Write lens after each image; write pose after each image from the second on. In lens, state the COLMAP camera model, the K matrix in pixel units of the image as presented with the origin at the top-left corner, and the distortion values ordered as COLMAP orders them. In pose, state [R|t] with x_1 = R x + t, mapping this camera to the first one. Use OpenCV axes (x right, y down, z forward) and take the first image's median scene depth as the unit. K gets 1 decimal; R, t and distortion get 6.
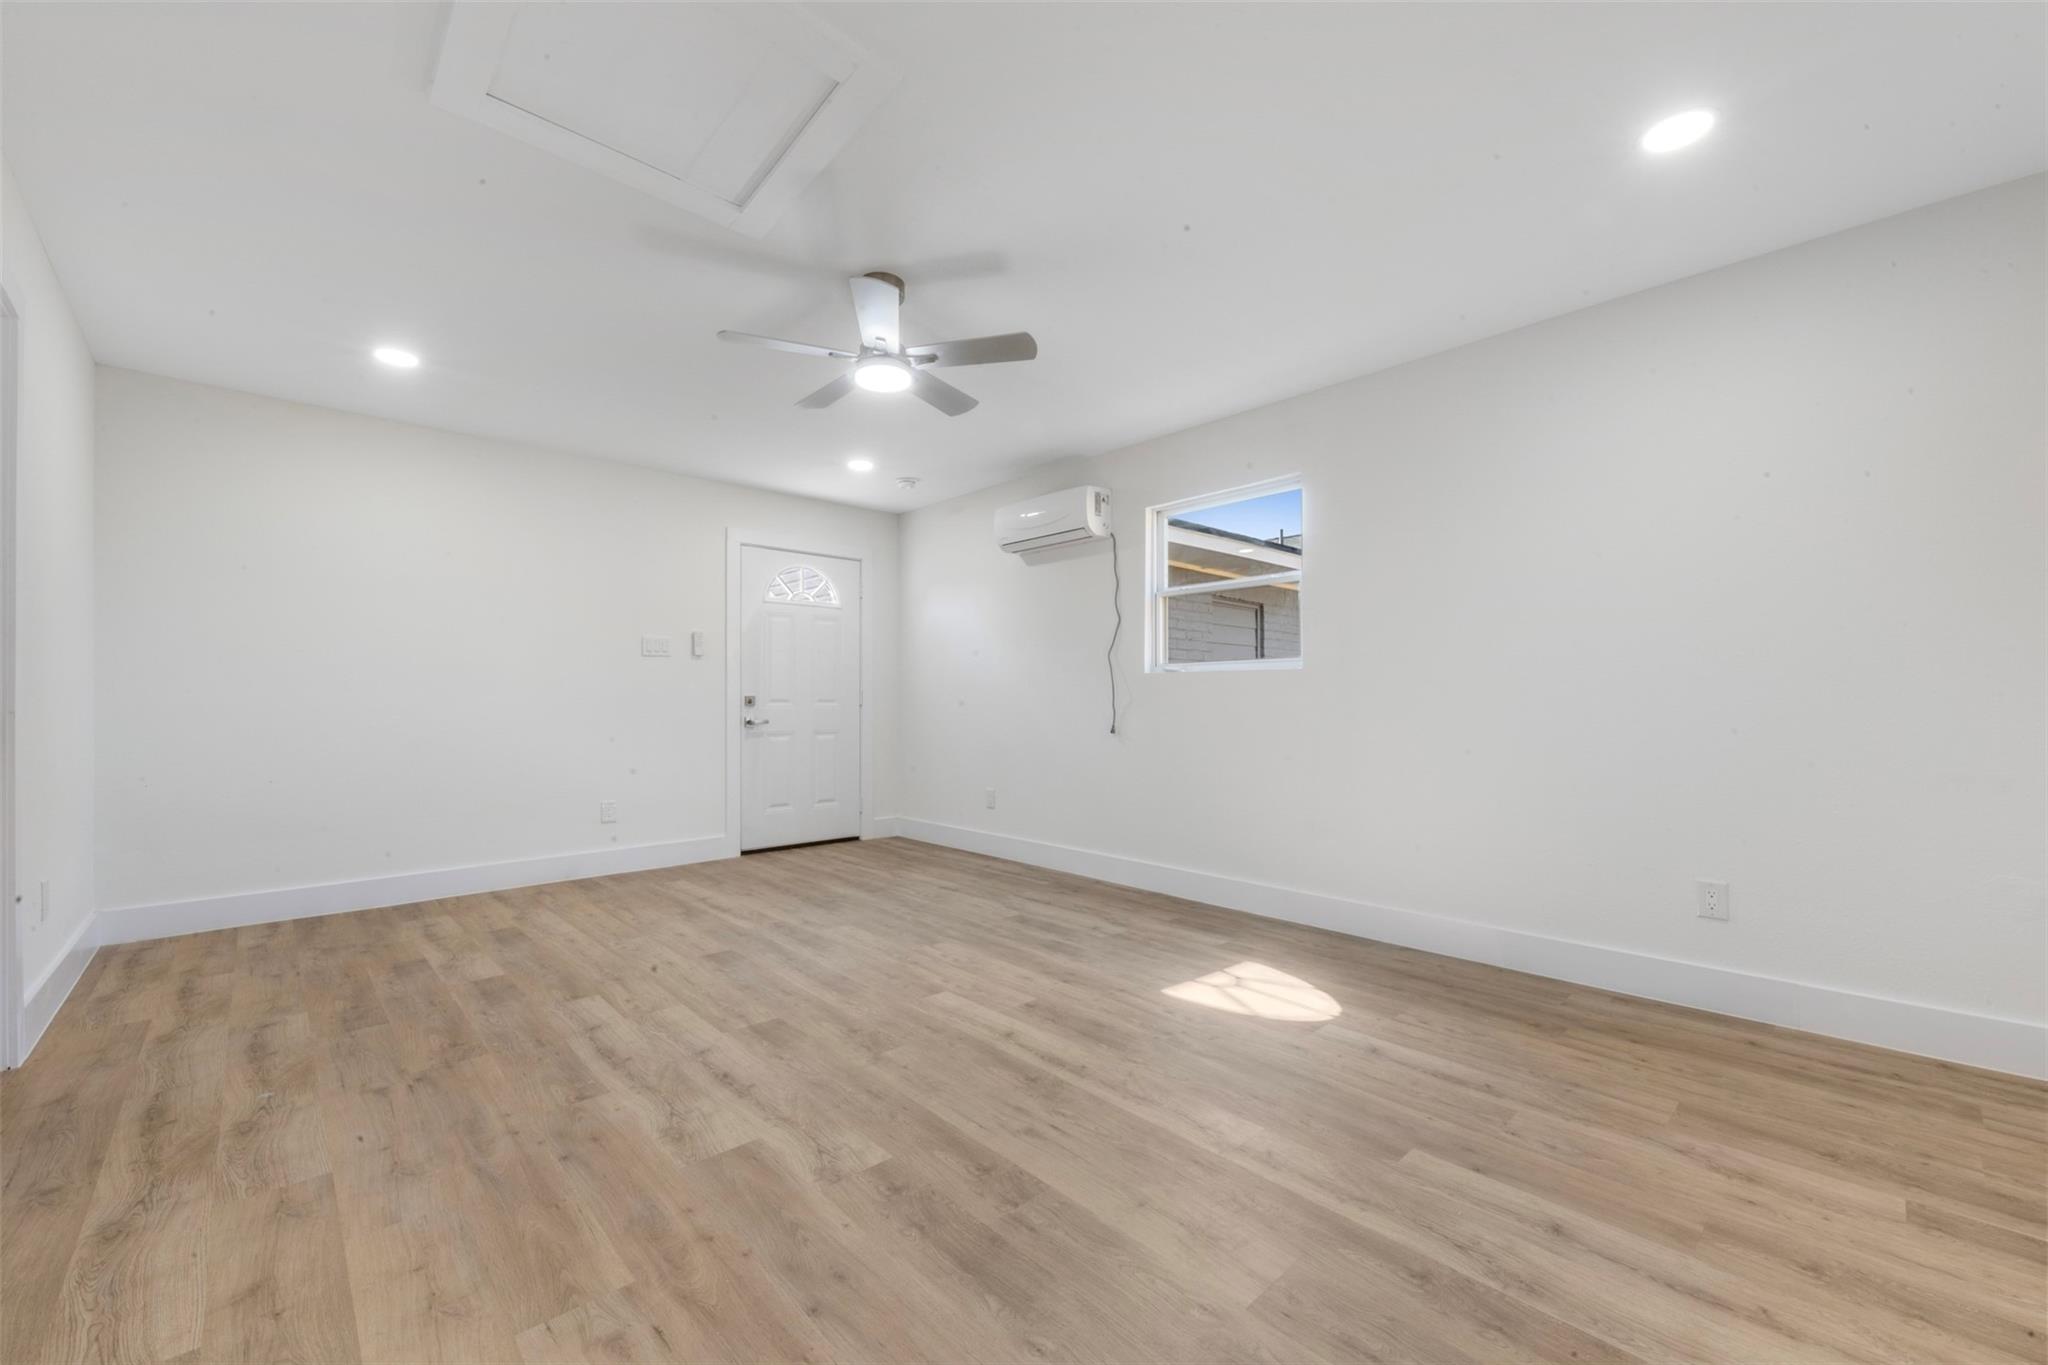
lens RADIAL K [[822.7, 0, 1031.5], [0, 822.7, 688.1], [0, 0, 1]] dist [0.002923, -0.000849]
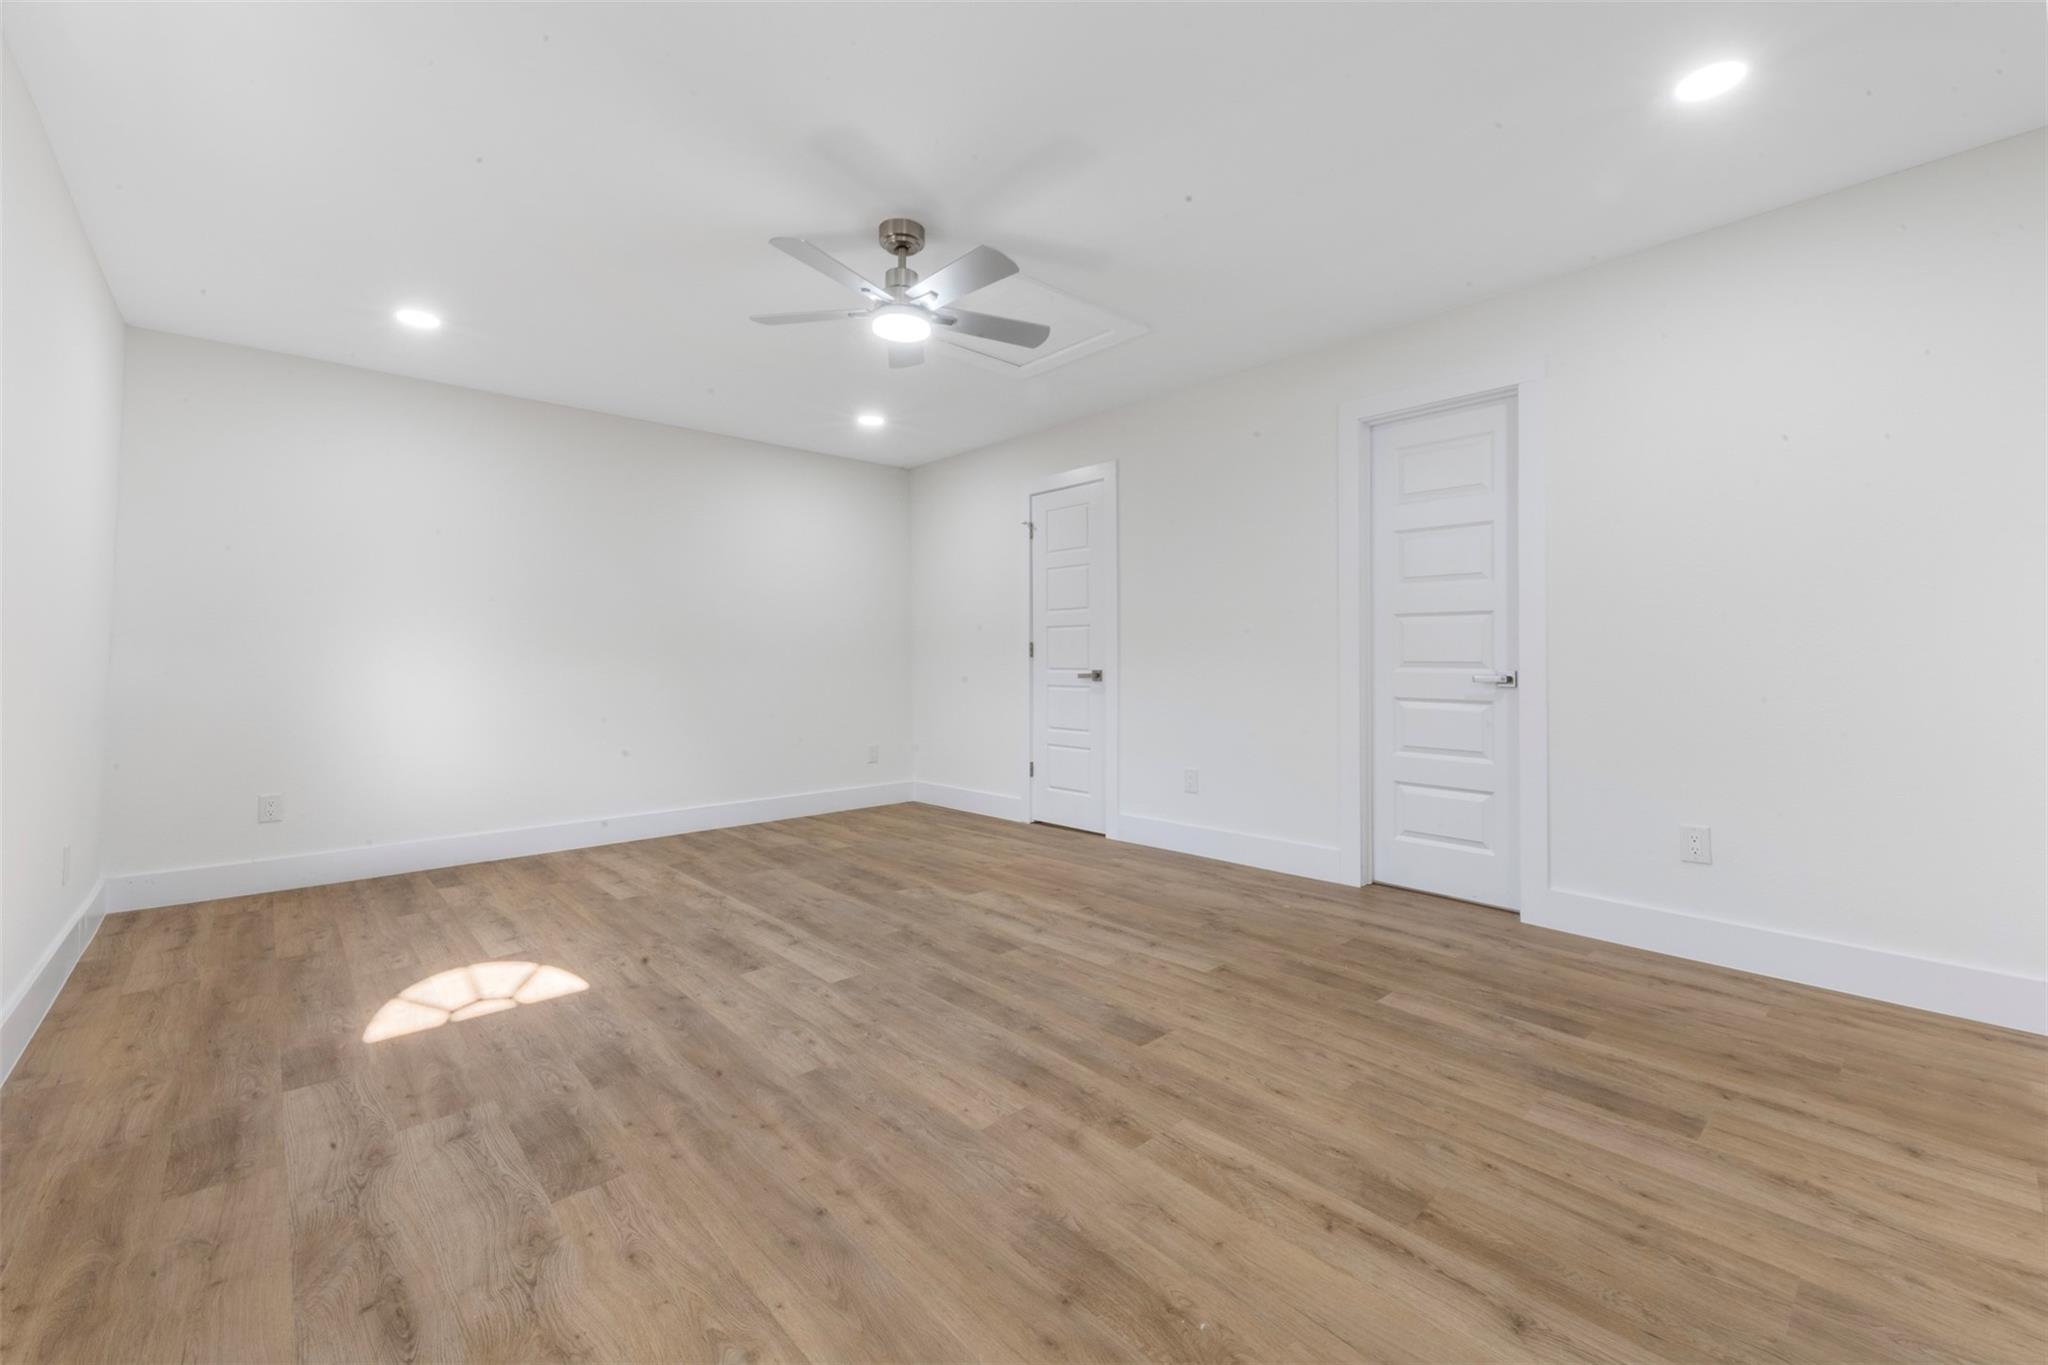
lens RADIAL K [[822.7, 0, 1022.7], [0, 822.7, 672.1], [0, 0, 1]] dist [0.002923, -0.000849]
pose [[-0.999689, 0.003587, 0.024686, -0.357462], [0.003376, 0.999958, -0.008578, 0.041464], [-0.024716, -0.008492, -0.999658, 2.020216]]
